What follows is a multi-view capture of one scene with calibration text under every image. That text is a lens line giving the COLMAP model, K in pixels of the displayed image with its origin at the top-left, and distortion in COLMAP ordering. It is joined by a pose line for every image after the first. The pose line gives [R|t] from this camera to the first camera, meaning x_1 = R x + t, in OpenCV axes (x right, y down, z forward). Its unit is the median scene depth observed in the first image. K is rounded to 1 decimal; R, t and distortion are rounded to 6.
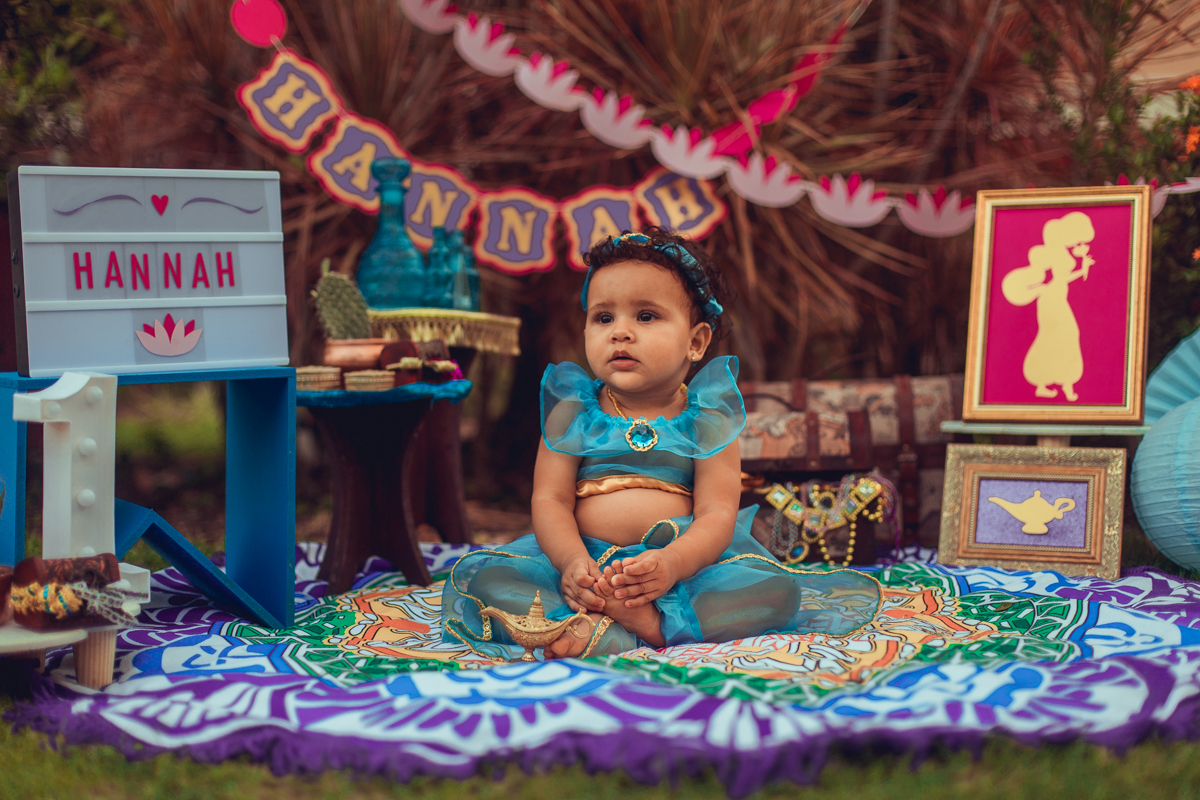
lens RADIAL K [[1749.7, 0, 600.5], [0, 1749.7, 394.5], [0, 0, 1]] dist [-0.007747, -0.108665]
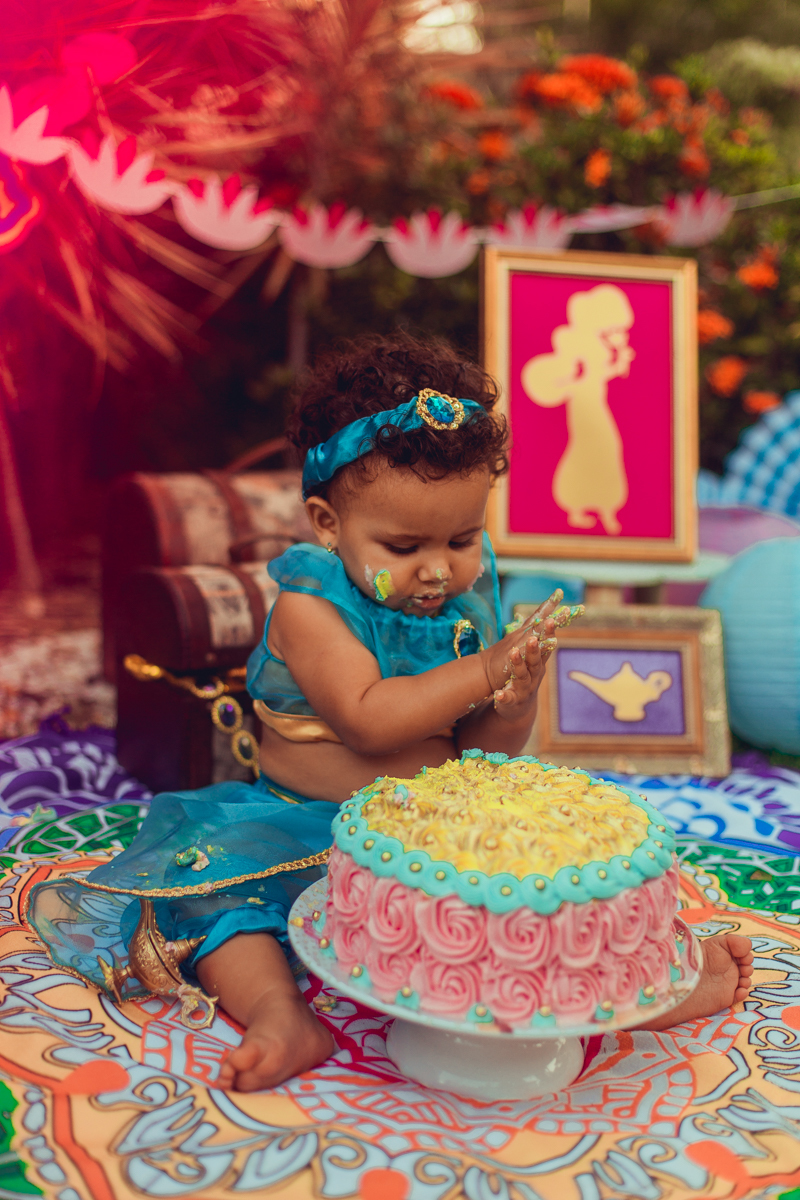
lens RADIAL K [[1755.2, 0, 399.5], [0, 1755.2, 603.3], [0, 0, 1]] dist [-0.007692, -0.108092]
pose [[0.823090, -0.056488, 0.565094, -0.283714], [-0.058792, 0.981219, 0.183719, -0.111969], [-0.564859, -0.184440, 0.804311, 0.413633]]
